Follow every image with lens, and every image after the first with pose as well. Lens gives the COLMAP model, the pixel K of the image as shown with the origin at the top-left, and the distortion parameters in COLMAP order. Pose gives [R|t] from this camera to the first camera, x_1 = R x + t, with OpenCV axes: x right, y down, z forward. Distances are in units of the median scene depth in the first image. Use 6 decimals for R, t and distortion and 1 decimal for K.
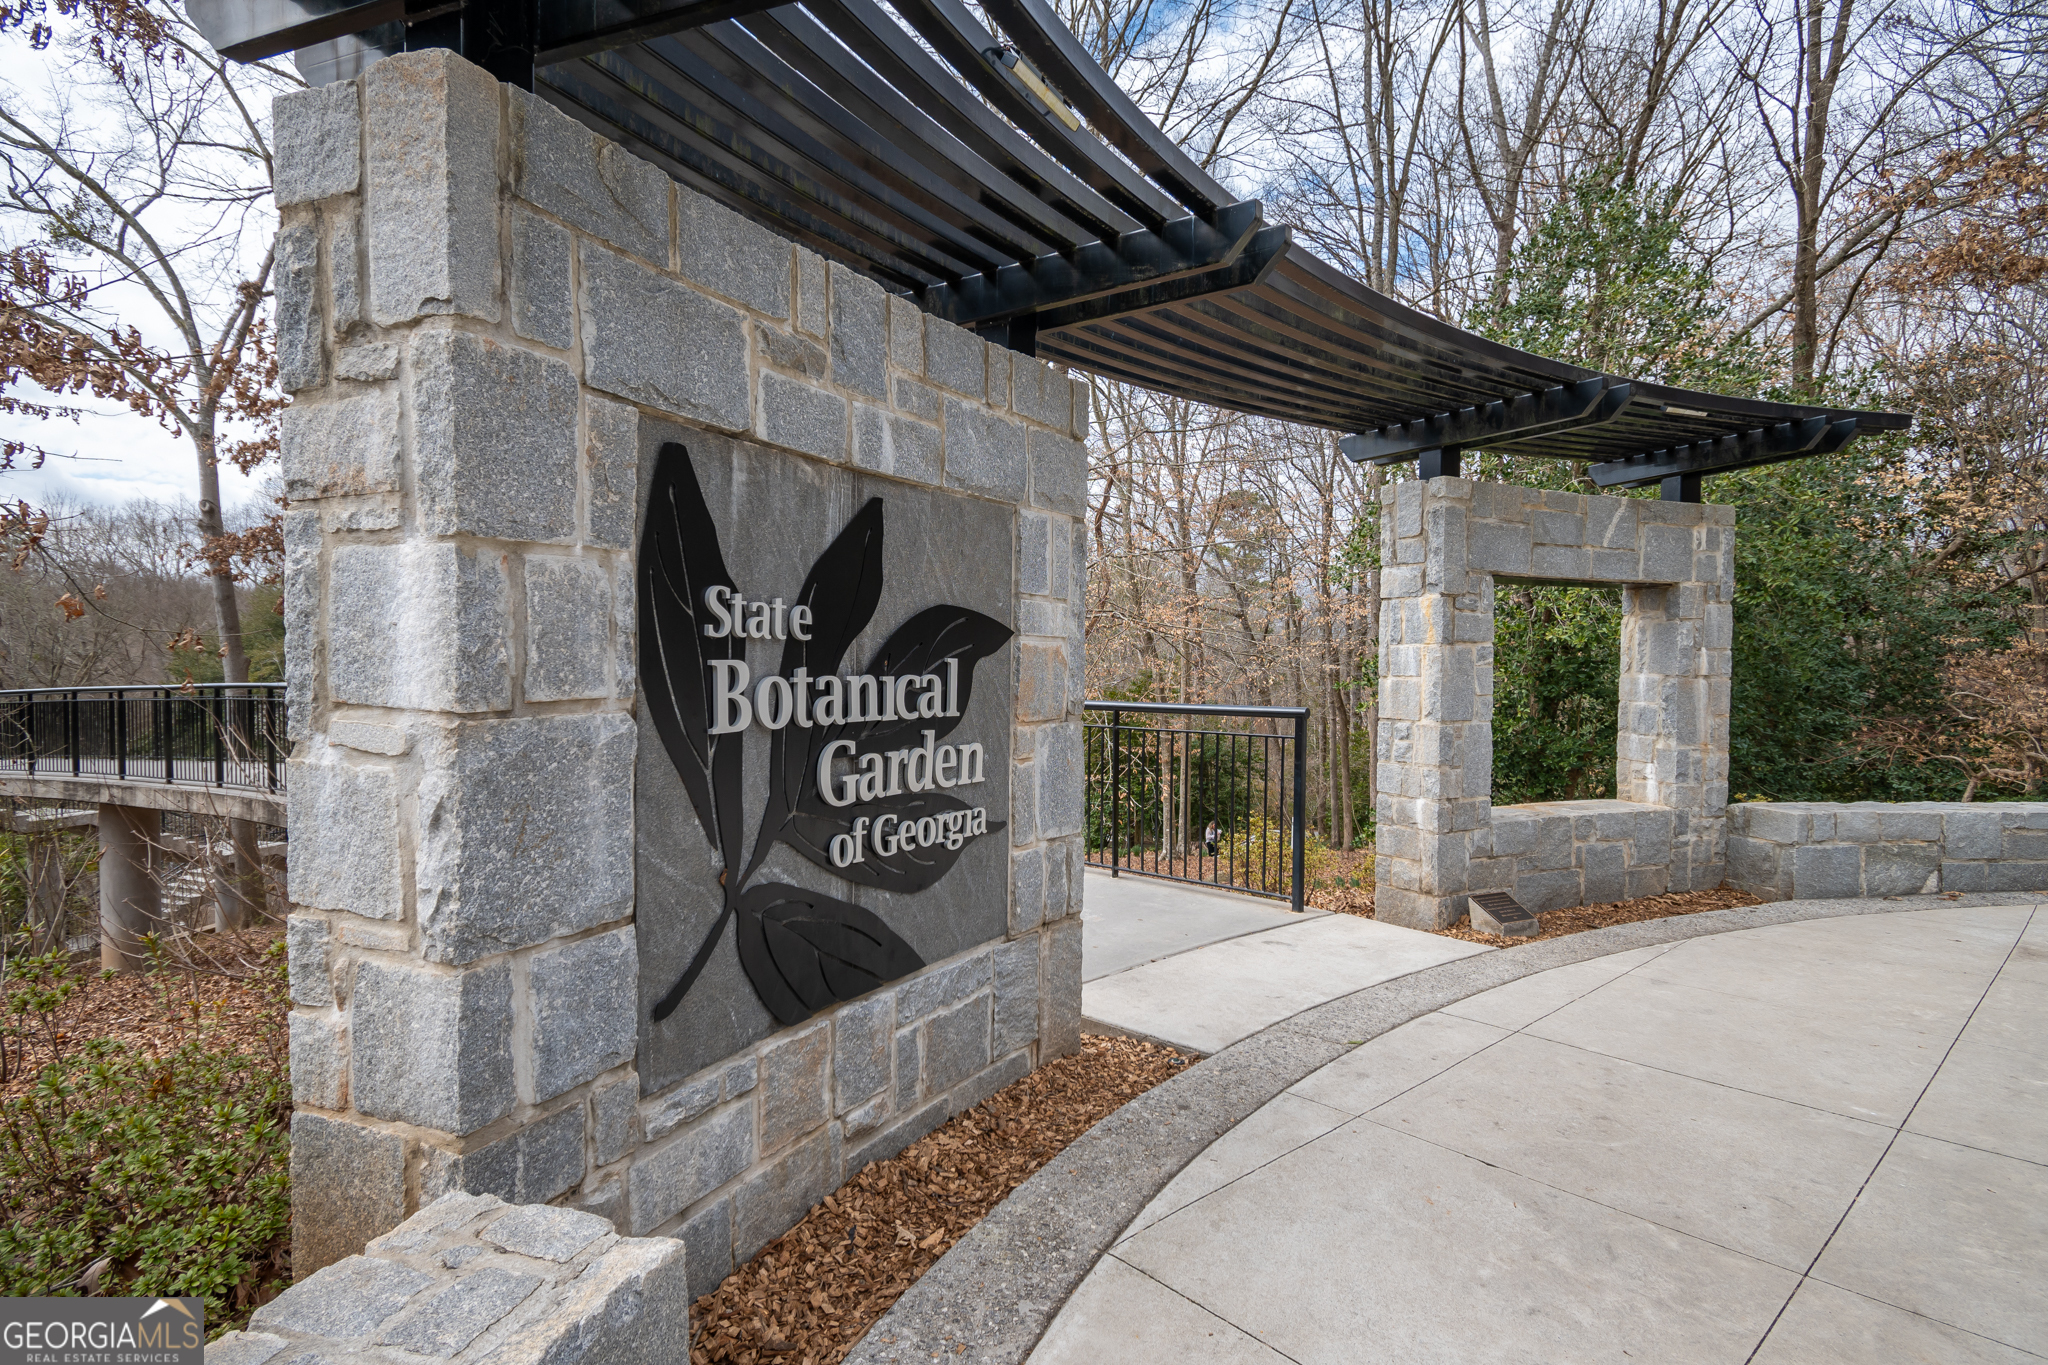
lens RADIAL K [[1052.8, 0, 1018.2], [0, 1052.8, 680.9], [0, 0, 1]] dist [-0.000249, -0.000773]
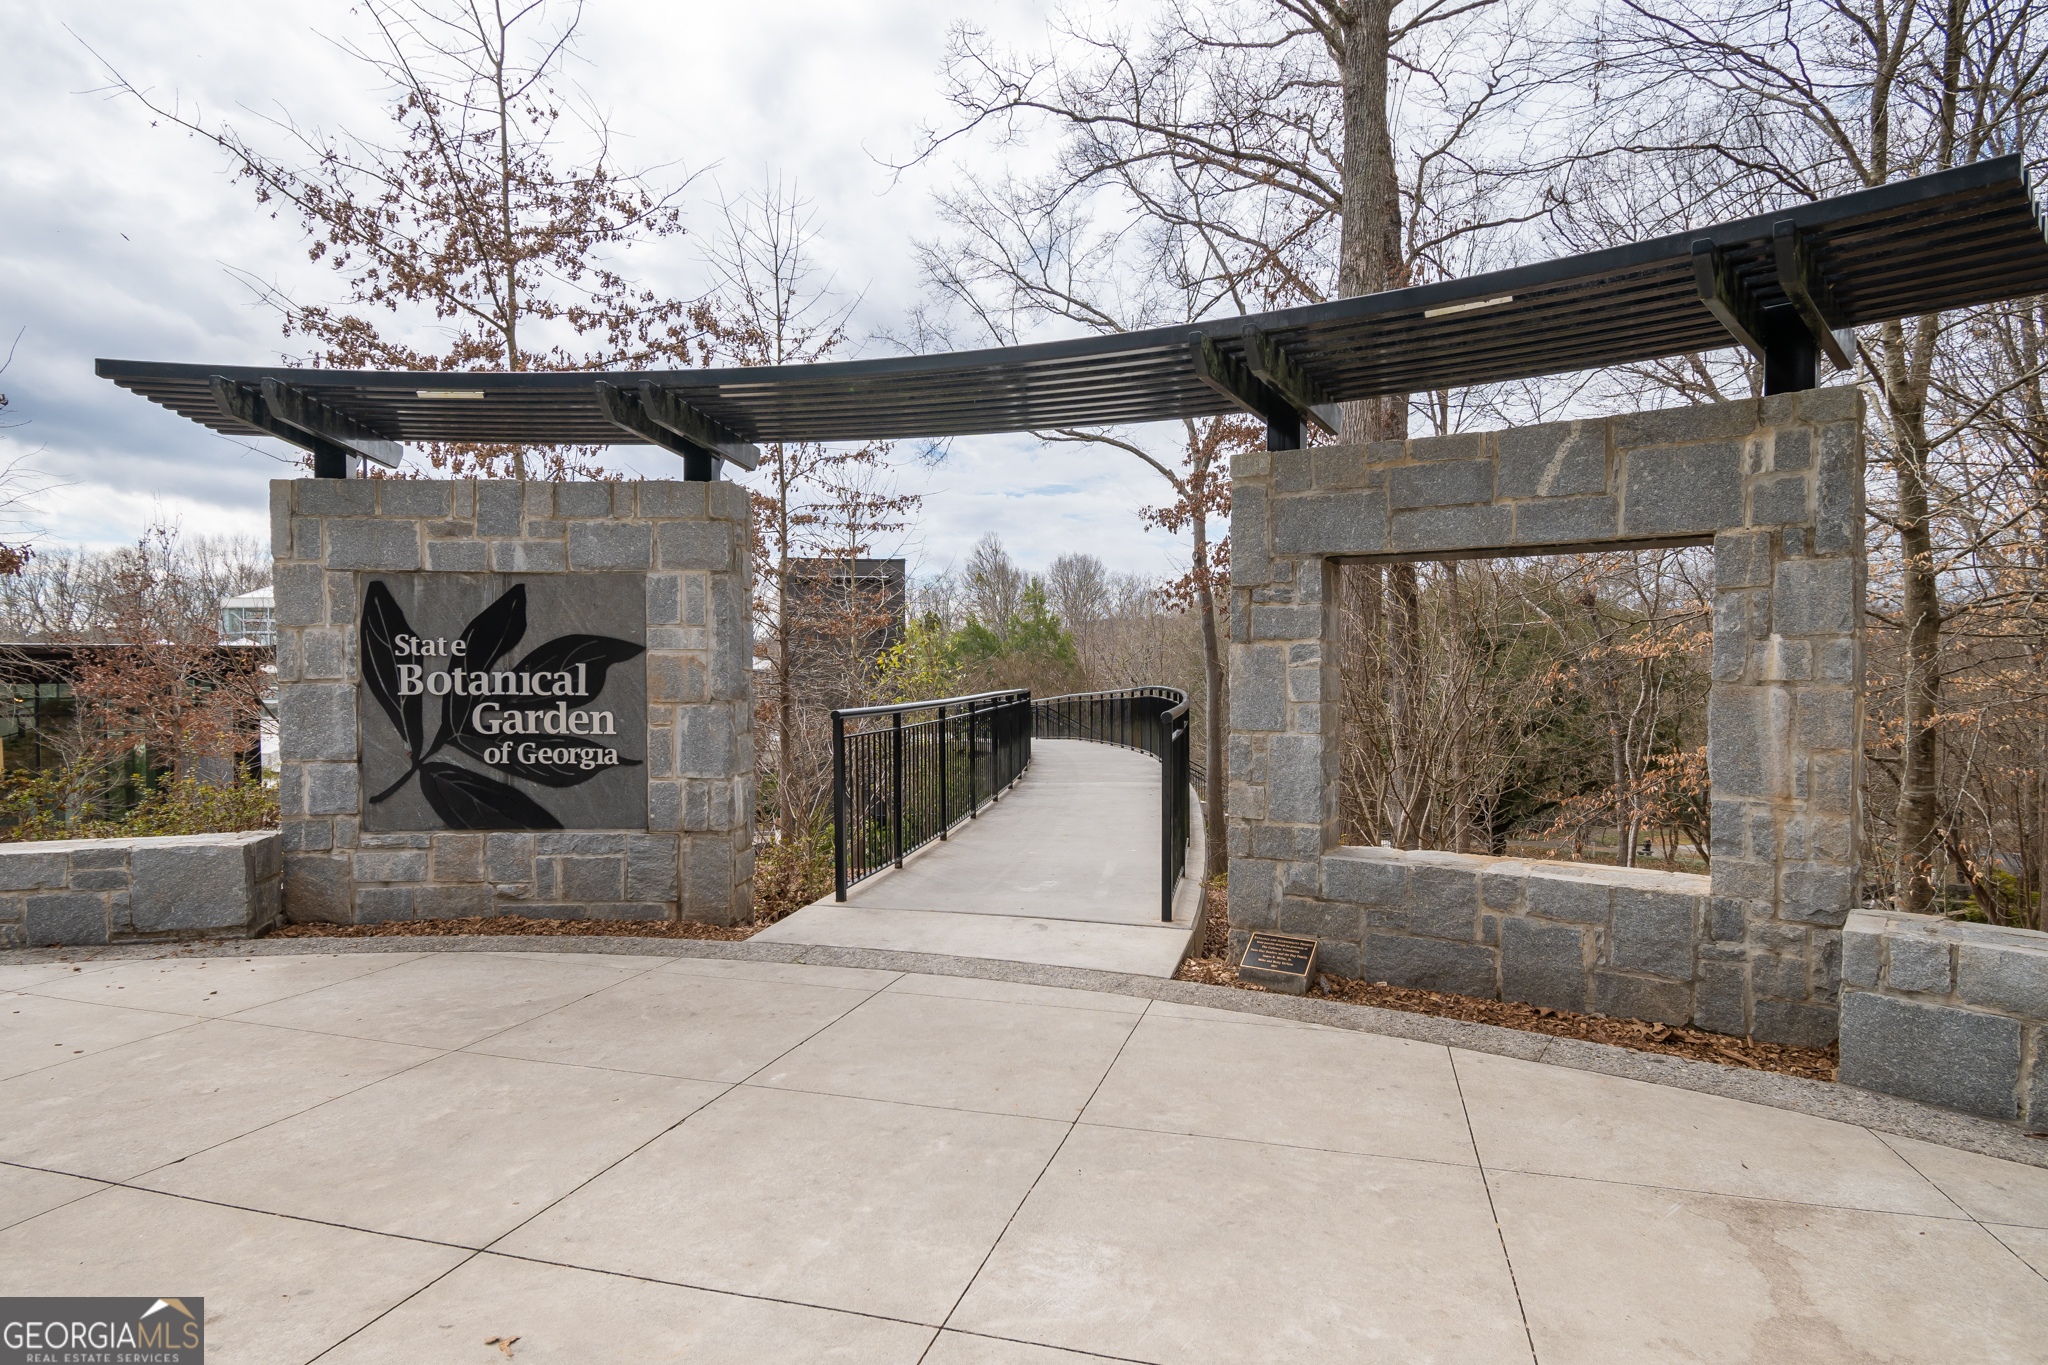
lens RADIAL K [[1099.8, 0, 1023.8], [0, 1099.8, 683.8], [0, 0, 1]] dist [-0.001940, -0.000522]
pose [[0.533000, 0.004588, -0.846103, 2.093763], [-0.014311, 0.999891, -0.003594, 0.010176], [0.845994, 0.014024, 0.533008, 0.677892]]
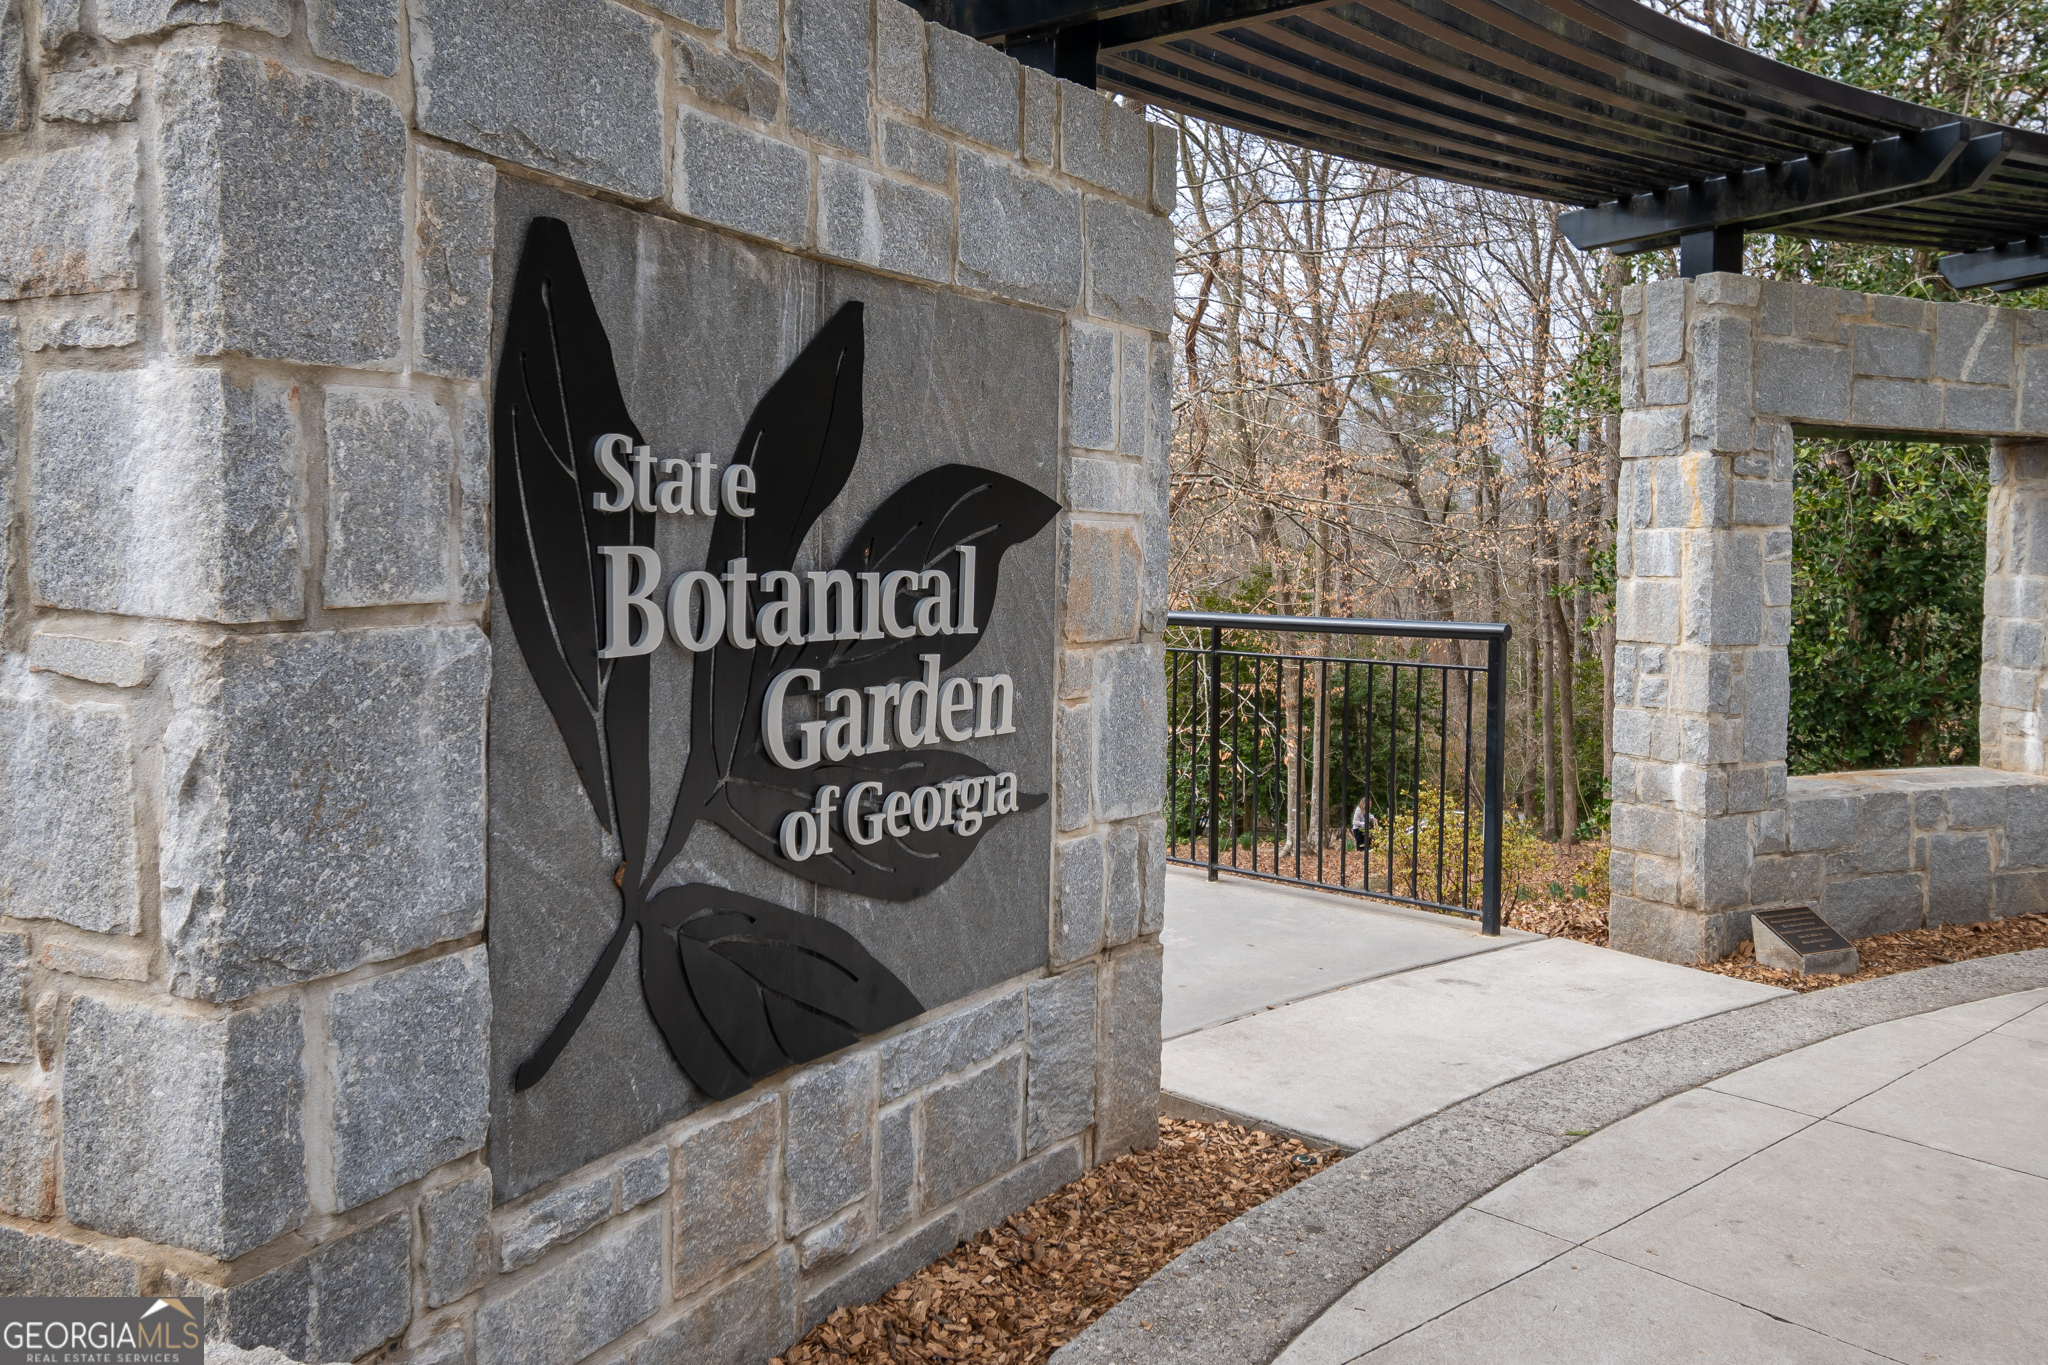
lens RADIAL K [[1612.0, 0, 1064.5], [0, 1612.0, 583.5], [0, 0, 1]] dist [0.001889, -0.005620]
pose [[0.999983, 0.005553, -0.001553, -0.000046], [-0.005551, 0.999983, 0.001587, 0.000356], [0.001562, -0.001578, 0.999998, -0.010102]]
